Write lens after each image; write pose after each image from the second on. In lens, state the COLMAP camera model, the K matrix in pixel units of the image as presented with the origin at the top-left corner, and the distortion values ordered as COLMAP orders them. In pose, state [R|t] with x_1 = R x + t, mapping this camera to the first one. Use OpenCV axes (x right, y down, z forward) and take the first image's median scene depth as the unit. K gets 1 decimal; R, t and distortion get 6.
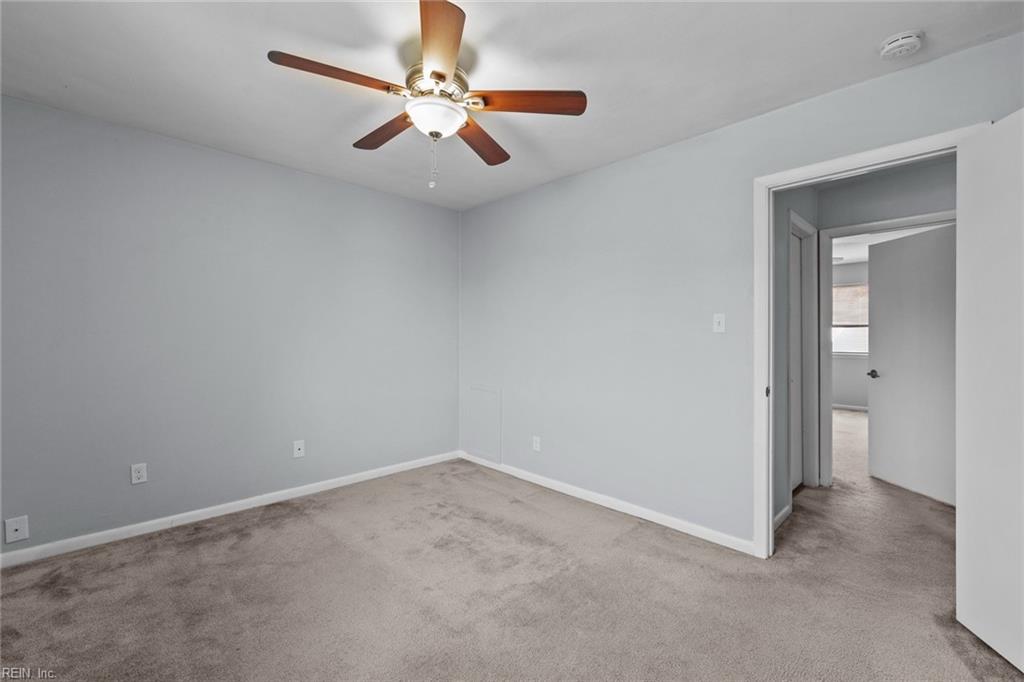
lens RADIAL K [[439.4, 0, 511.6], [0, 439.4, 335.9], [0, 0, 1]] dist [0.001765, -0.000080]
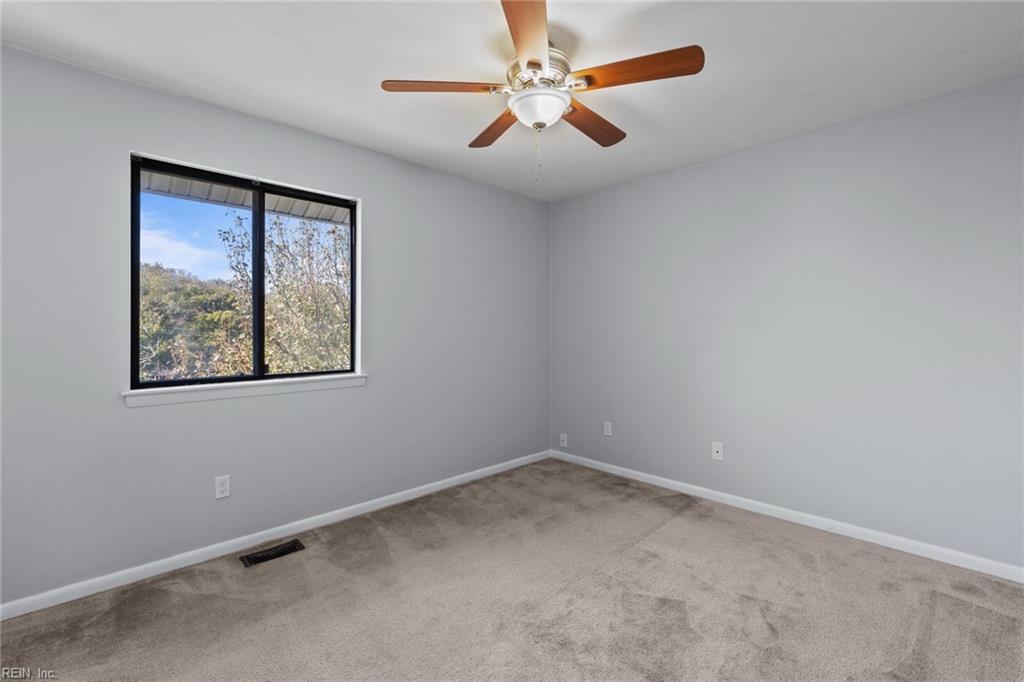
lens RADIAL K [[439.4, 0, 511.6], [0, 439.4, 335.9], [0, 0, 1]] dist [0.001765, -0.000080]
pose [[-0.011495, 0.005334, -0.999920, 0.599570], [0.002955, 0.999982, 0.005301, 0.000104], [0.999930, -0.002894, -0.011510, 0.719391]]
